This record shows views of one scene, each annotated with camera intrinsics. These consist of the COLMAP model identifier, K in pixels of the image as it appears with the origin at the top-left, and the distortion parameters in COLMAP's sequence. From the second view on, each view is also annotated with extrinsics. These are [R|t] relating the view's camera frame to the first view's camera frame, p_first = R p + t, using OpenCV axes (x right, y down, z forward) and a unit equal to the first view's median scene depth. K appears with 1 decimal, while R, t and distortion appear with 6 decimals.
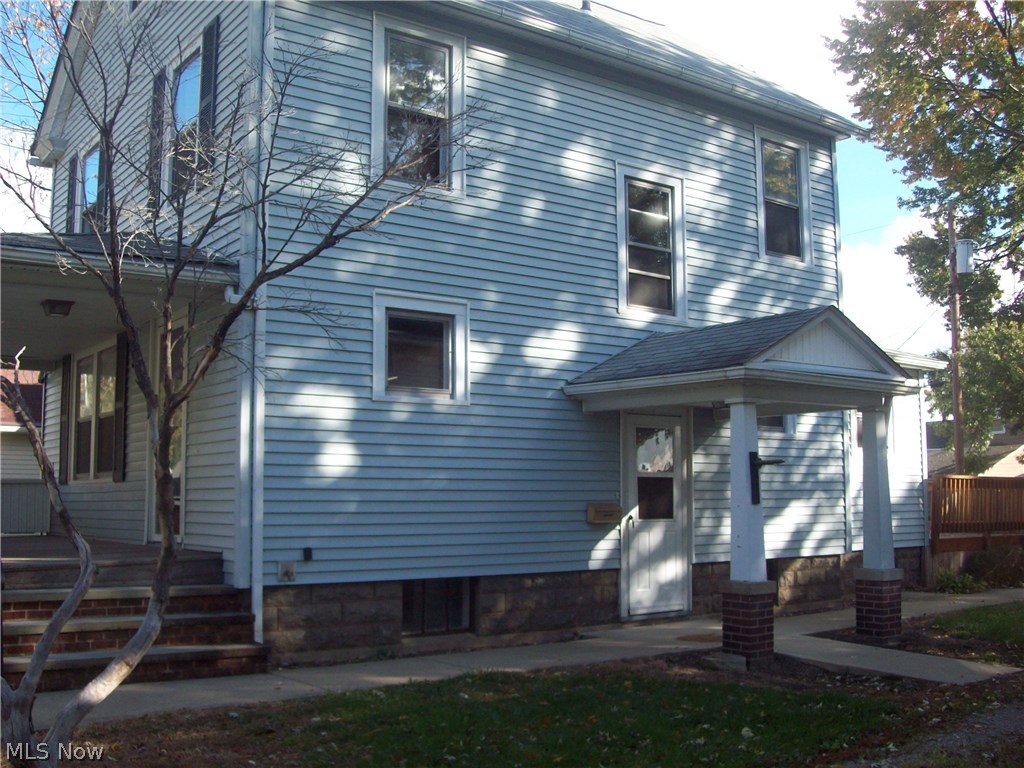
lens RADIAL K [[1086.6, 0, 511.9], [0, 1086.6, 384.7], [0, 0, 1]] dist [-0.124918, 0.000000]
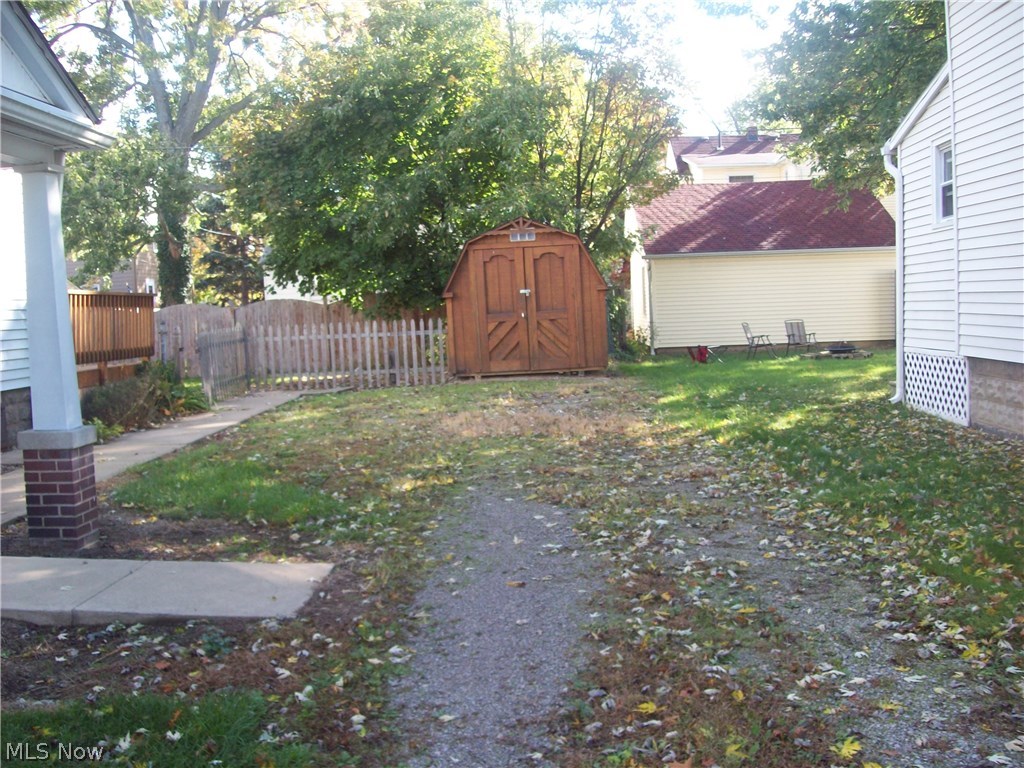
lens RADIAL K [[1086.6, 0, 511.3], [0, 1086.6, 382.5], [0, 0, 1]] dist [-0.124918, 0.000000]
pose [[0.624761, -0.076223, 0.777087, 0.030550], [-0.047467, 0.989675, 0.135238, 0.050210], [-0.779372, -0.121377, 0.614693, 0.423808]]
